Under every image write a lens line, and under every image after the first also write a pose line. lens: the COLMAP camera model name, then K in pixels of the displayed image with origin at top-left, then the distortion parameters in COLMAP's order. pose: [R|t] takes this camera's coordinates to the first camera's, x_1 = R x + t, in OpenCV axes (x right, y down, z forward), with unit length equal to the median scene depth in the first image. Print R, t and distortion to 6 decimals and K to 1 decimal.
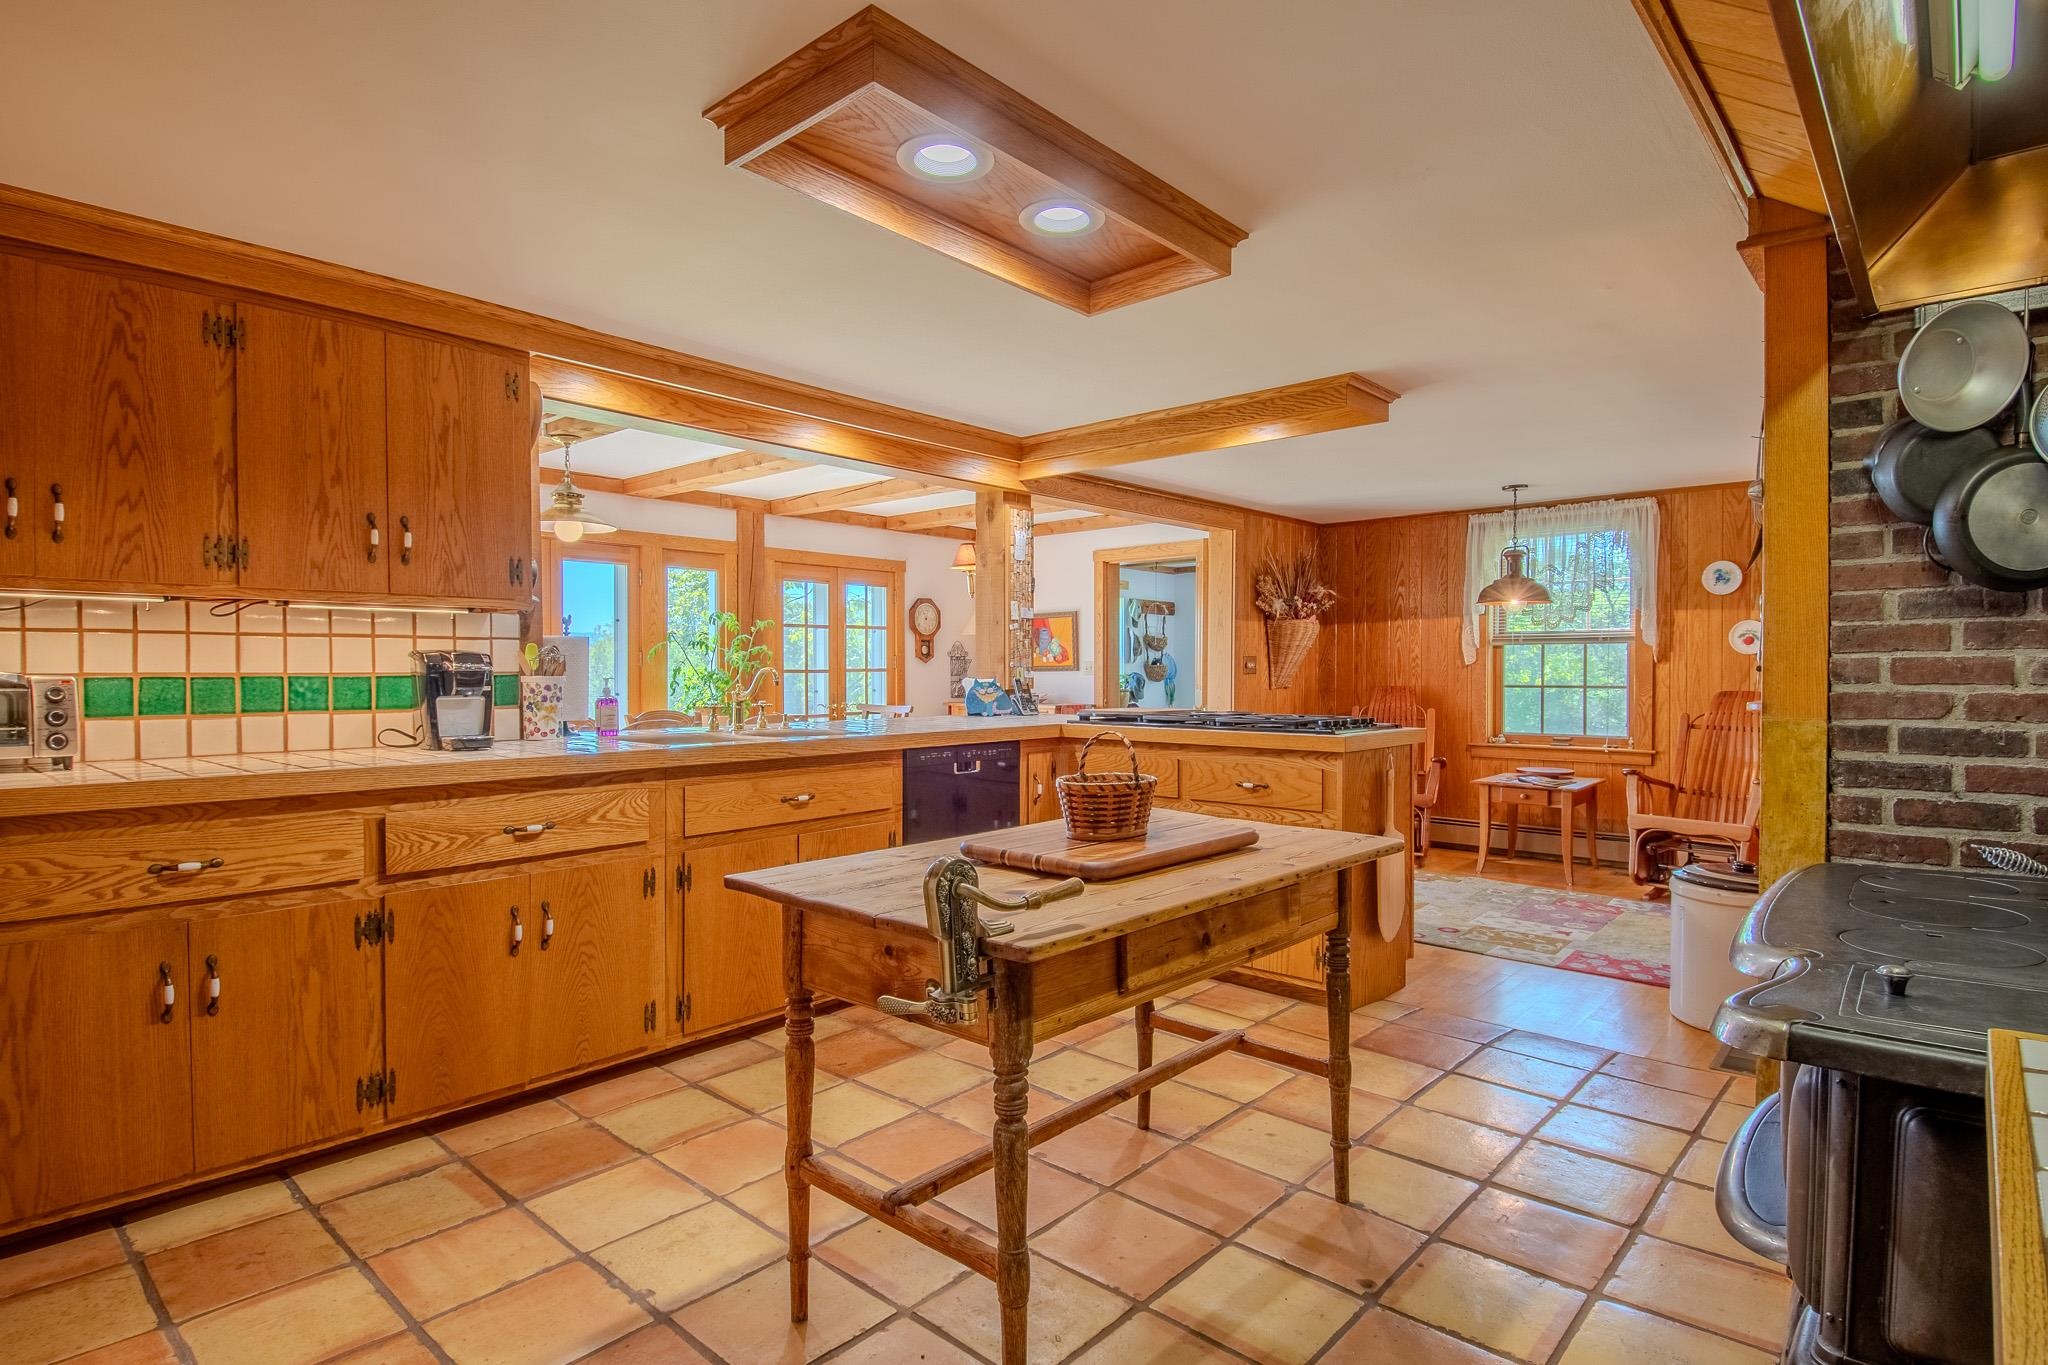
lens RADIAL K [[1059.5, 0, 1063.0], [0, 1059.5, 685.7], [0, 0, 1]] dist [-0.001217, -0.007973]
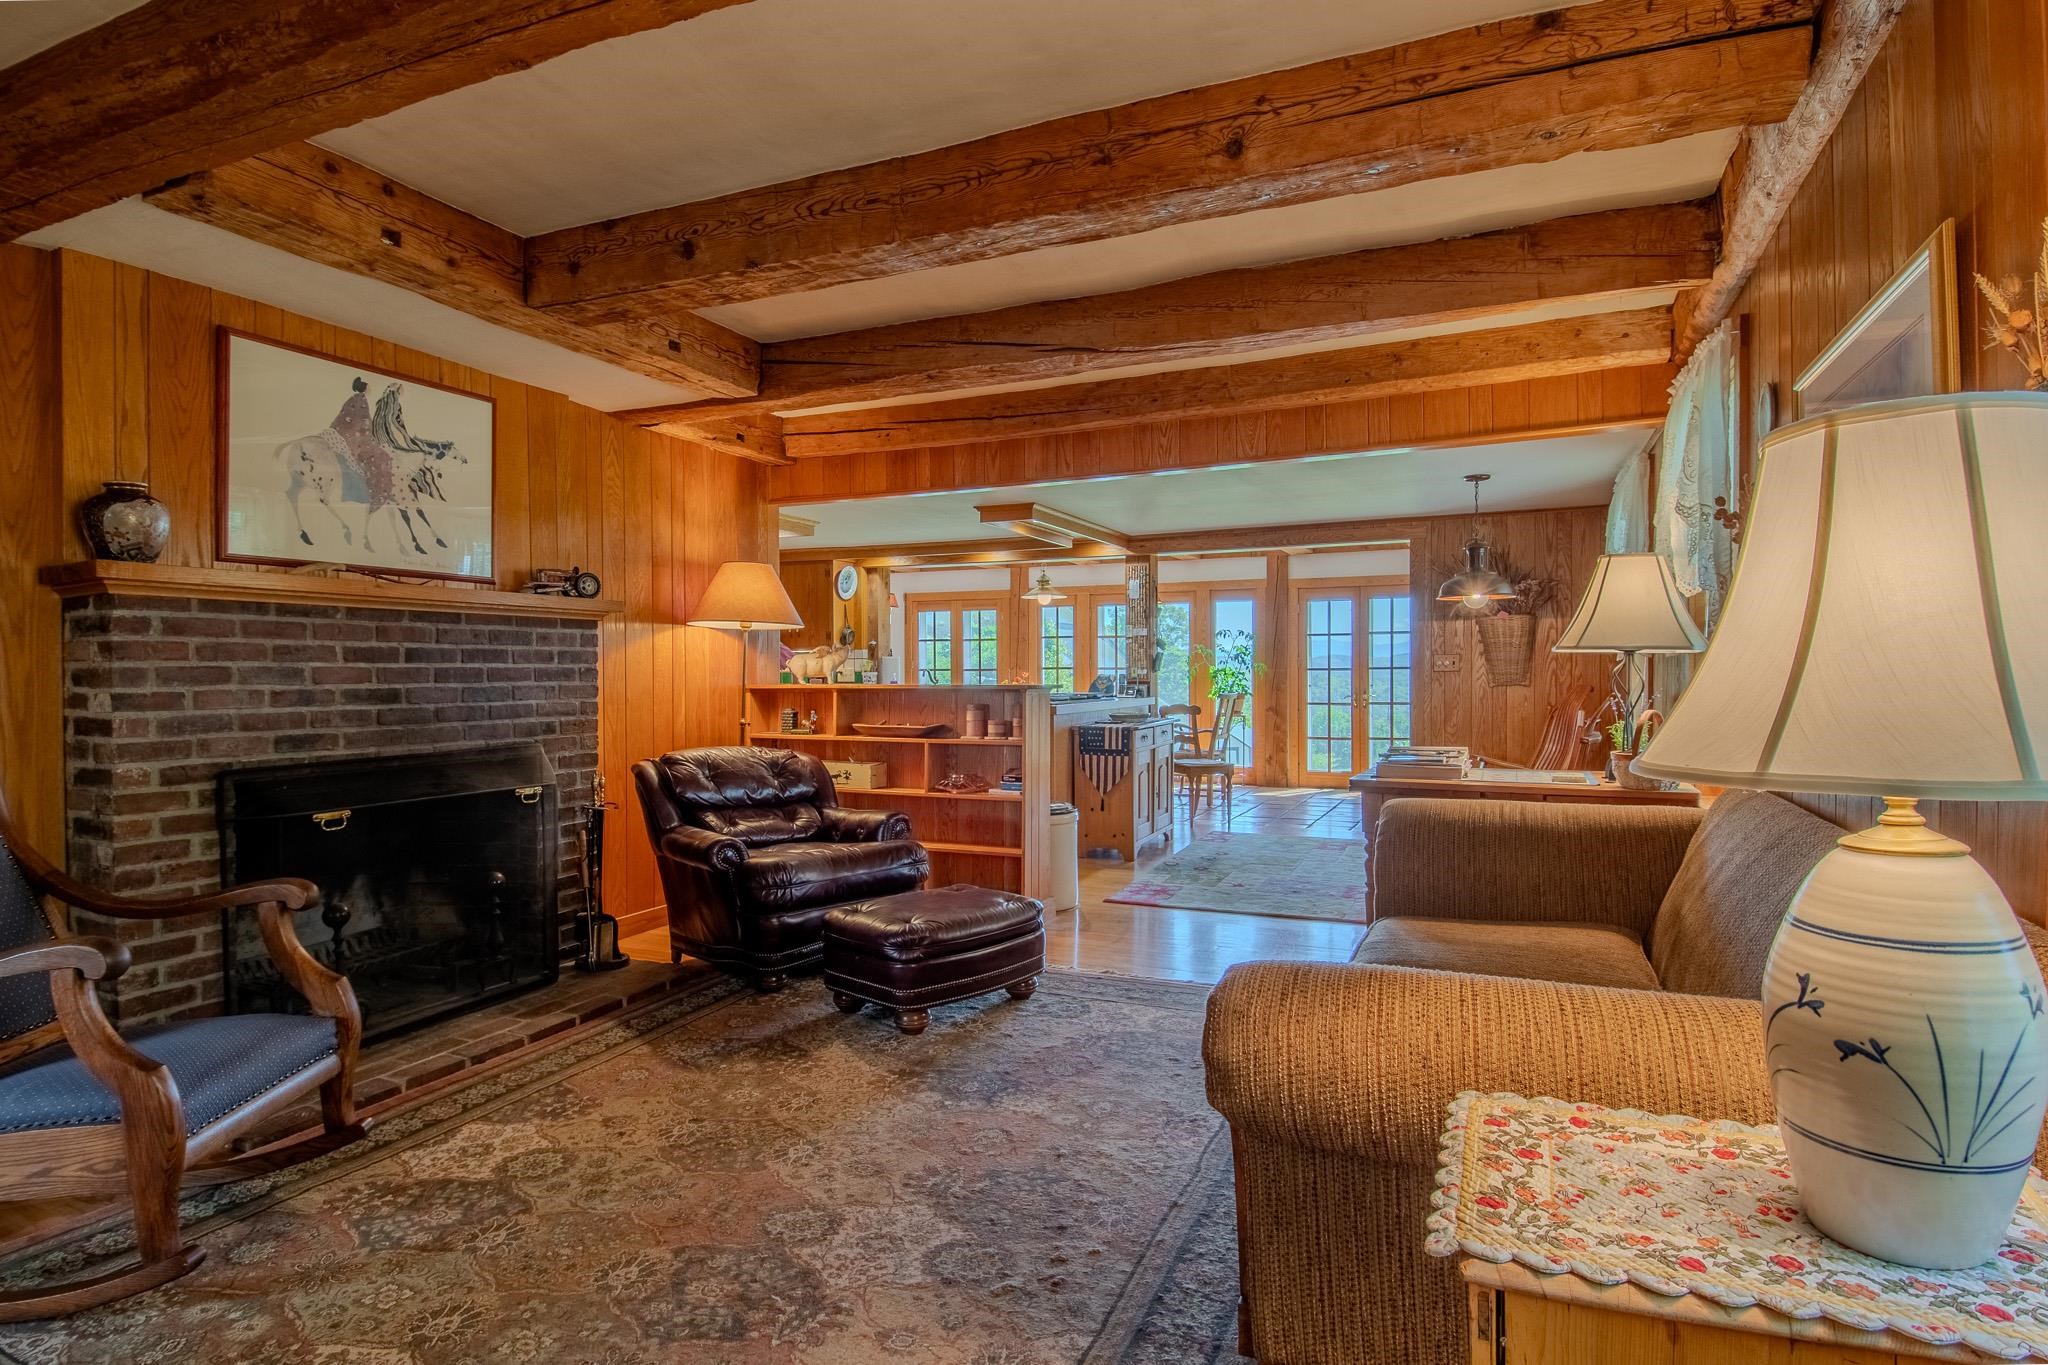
lens RADIAL K [[1059.5, 0, 1000.6], [0, 1059.5, 686.7], [0, 0, 1]] dist [-0.001217, -0.007973]
pose [[0.255889, 0.014516, -0.966597, 2.546645], [-0.010898, 0.999867, 0.012131, -0.009113], [0.966645, 0.007430, 0.256013, 0.739610]]
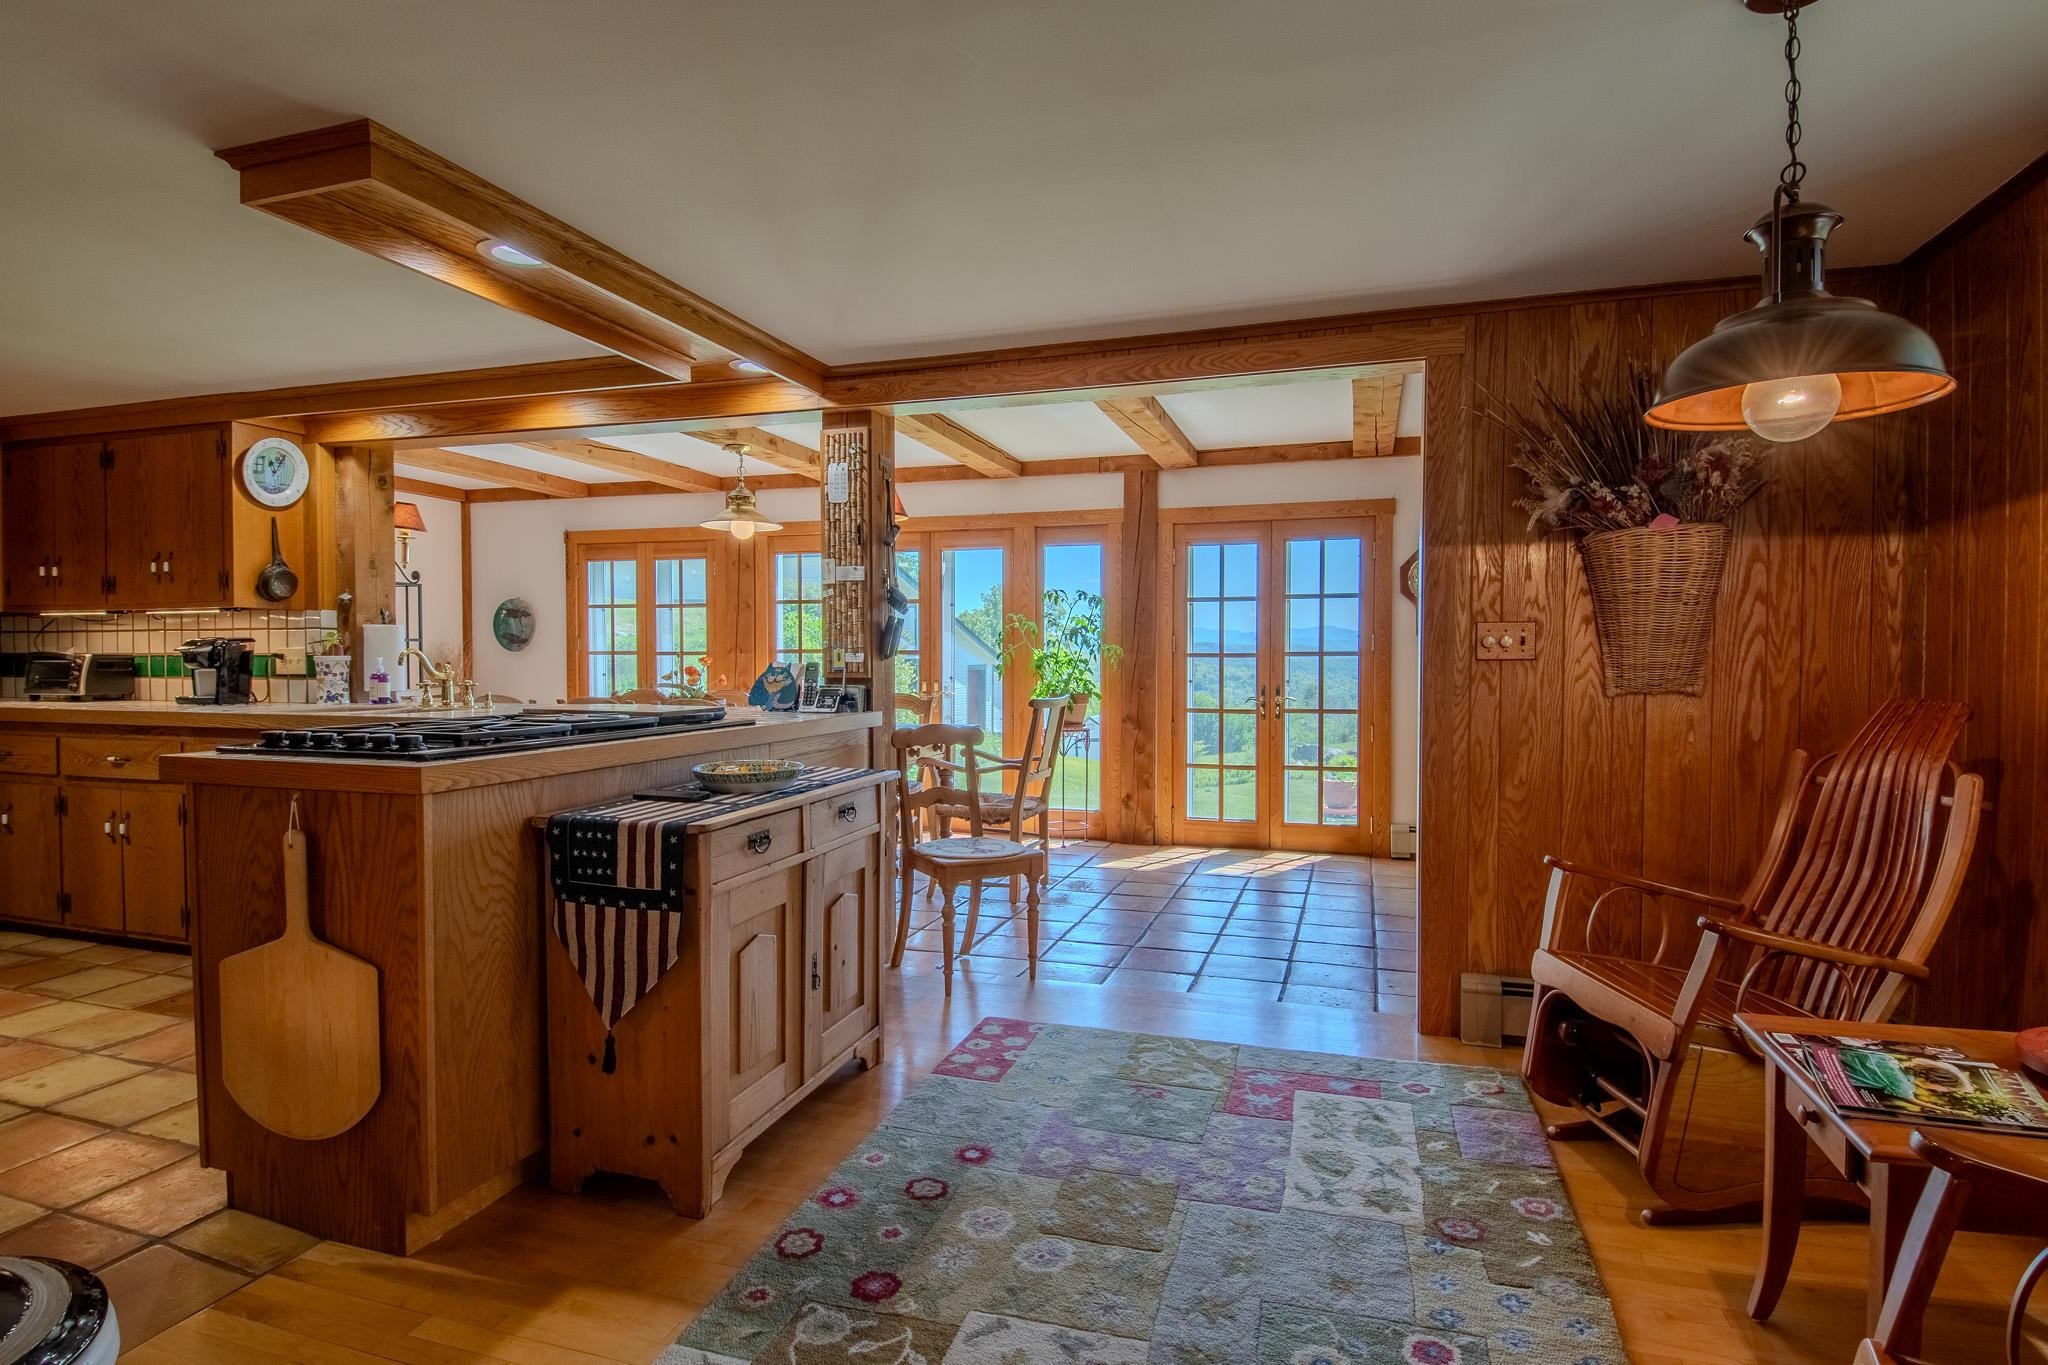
lens RADIAL K [[1059.5, 0, 1017.4], [0, 1059.5, 690.7], [0, 0, 1]] dist [-0.001217, -0.007973]
pose [[0.380714, 0.030650, -0.924185, 1.235665], [-0.015019, 0.999524, 0.026962, -0.016485], [0.924571, 0.003616, 0.380993, 1.502531]]
